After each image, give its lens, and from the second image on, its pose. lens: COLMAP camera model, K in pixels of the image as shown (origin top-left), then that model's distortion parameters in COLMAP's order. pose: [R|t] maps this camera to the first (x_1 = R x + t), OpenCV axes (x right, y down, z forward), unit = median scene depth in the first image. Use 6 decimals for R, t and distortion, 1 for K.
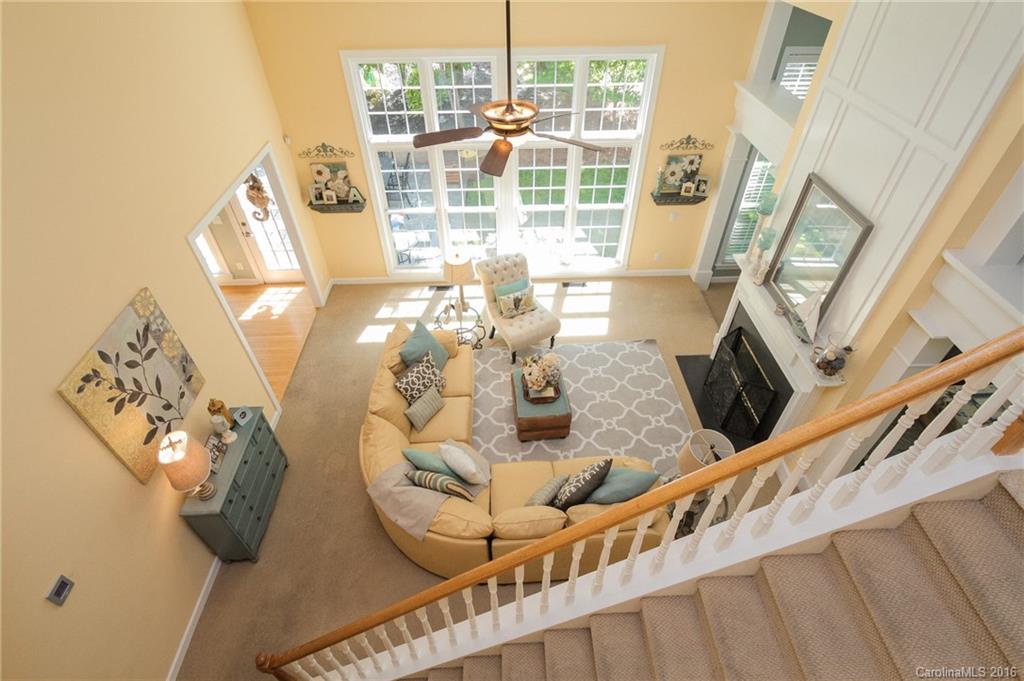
lens RADIAL K [[482.0, 0, 514.5], [0, 482.0, 342.1], [0, 0, 1]] dist [0.013636, 0.000068]
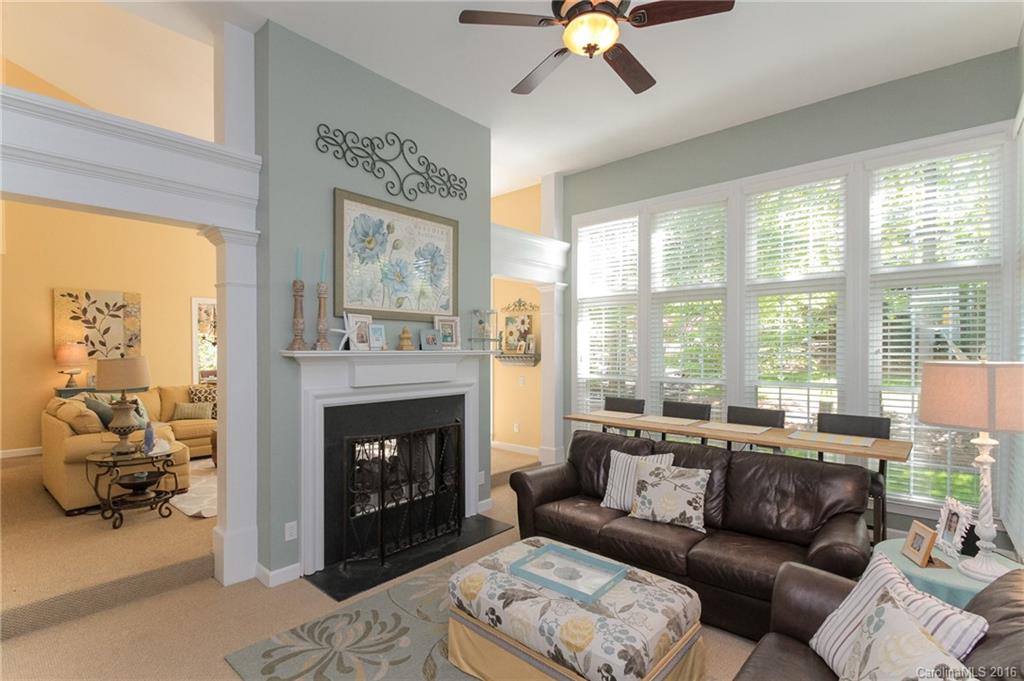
lens RADIAL K [[482.0, 0, 509.6], [0, 482.0, 346.7], [0, 0, 1]] dist [0.013636, 0.000068]
pose [[0.717378, -0.007325, -0.696646, 1.436640], [-0.470046, 0.732972, -0.491741, 0.260675], [0.514224, 0.680220, 0.522374, 0.635732]]
